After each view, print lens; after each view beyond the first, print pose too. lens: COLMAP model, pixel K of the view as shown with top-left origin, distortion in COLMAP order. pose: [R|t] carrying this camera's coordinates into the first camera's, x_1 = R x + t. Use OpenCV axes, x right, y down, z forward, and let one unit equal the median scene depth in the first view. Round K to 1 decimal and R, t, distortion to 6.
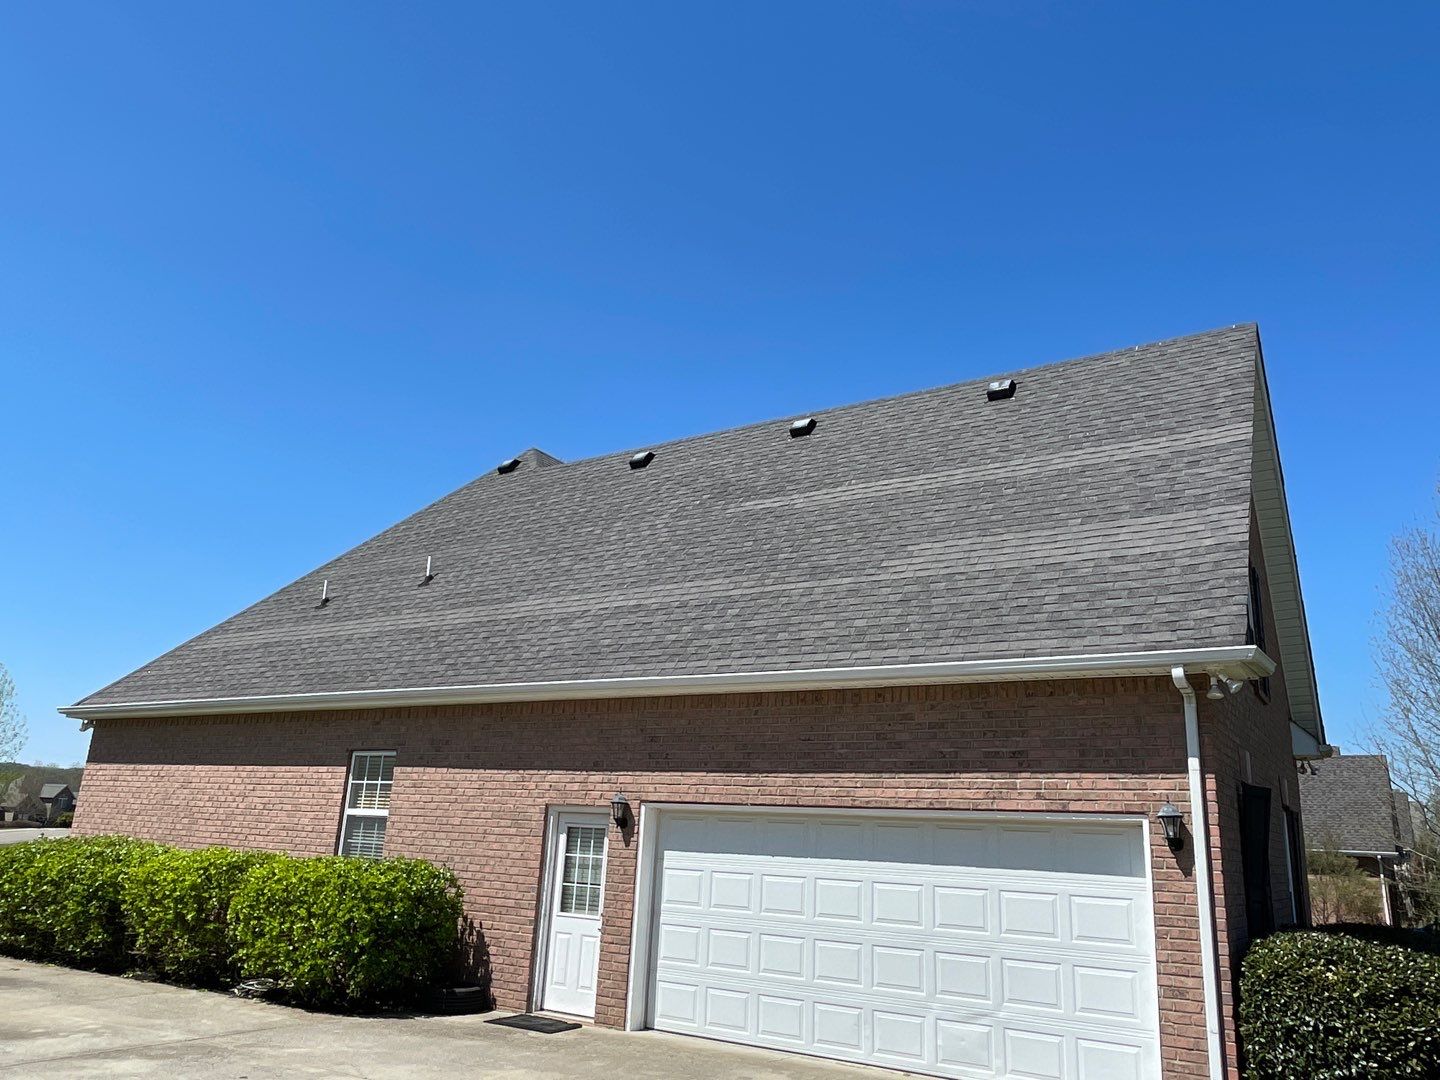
lens RADIAL K [[1049.3, 0, 729.4], [0, 1049.3, 540.8], [0, 0, 1]] dist [0.004296, -0.008644]
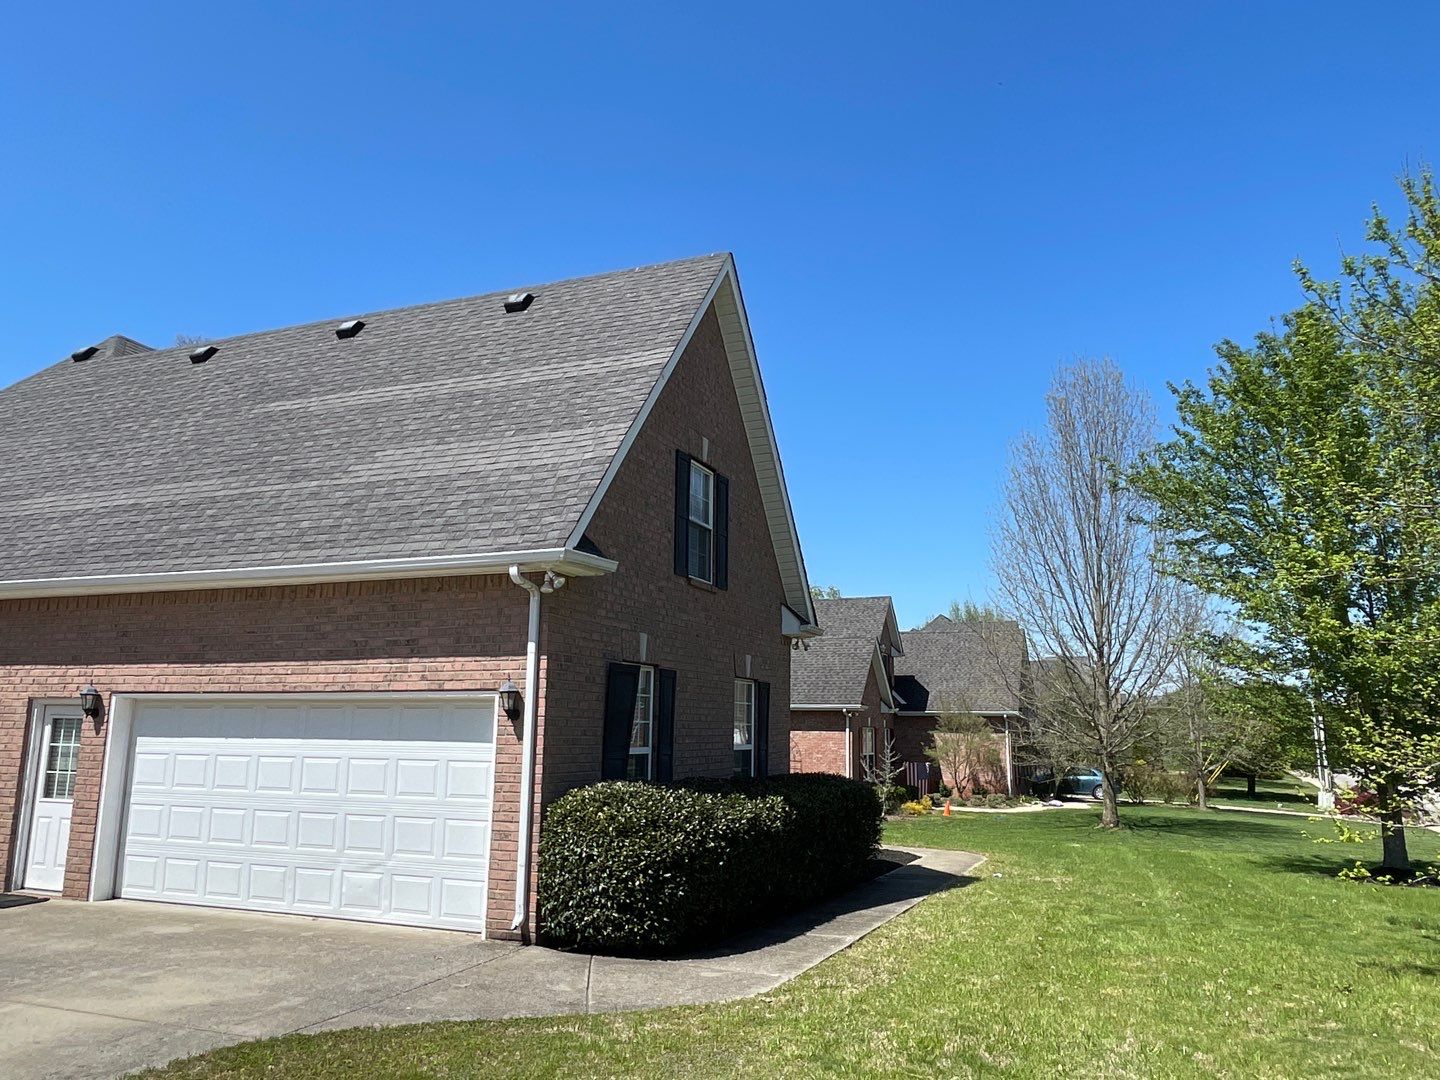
lens RADIAL K [[1049.3, 0, 729.4], [0, 1049.3, 540.8], [0, 0, 1]] dist [0.004296, -0.008644]
pose [[0.980281, -0.003674, 0.197577, 0.324669], [-0.018170, 0.993916, 0.108633, -0.028998], [-0.196774, -0.110081, 0.974250, -0.133726]]
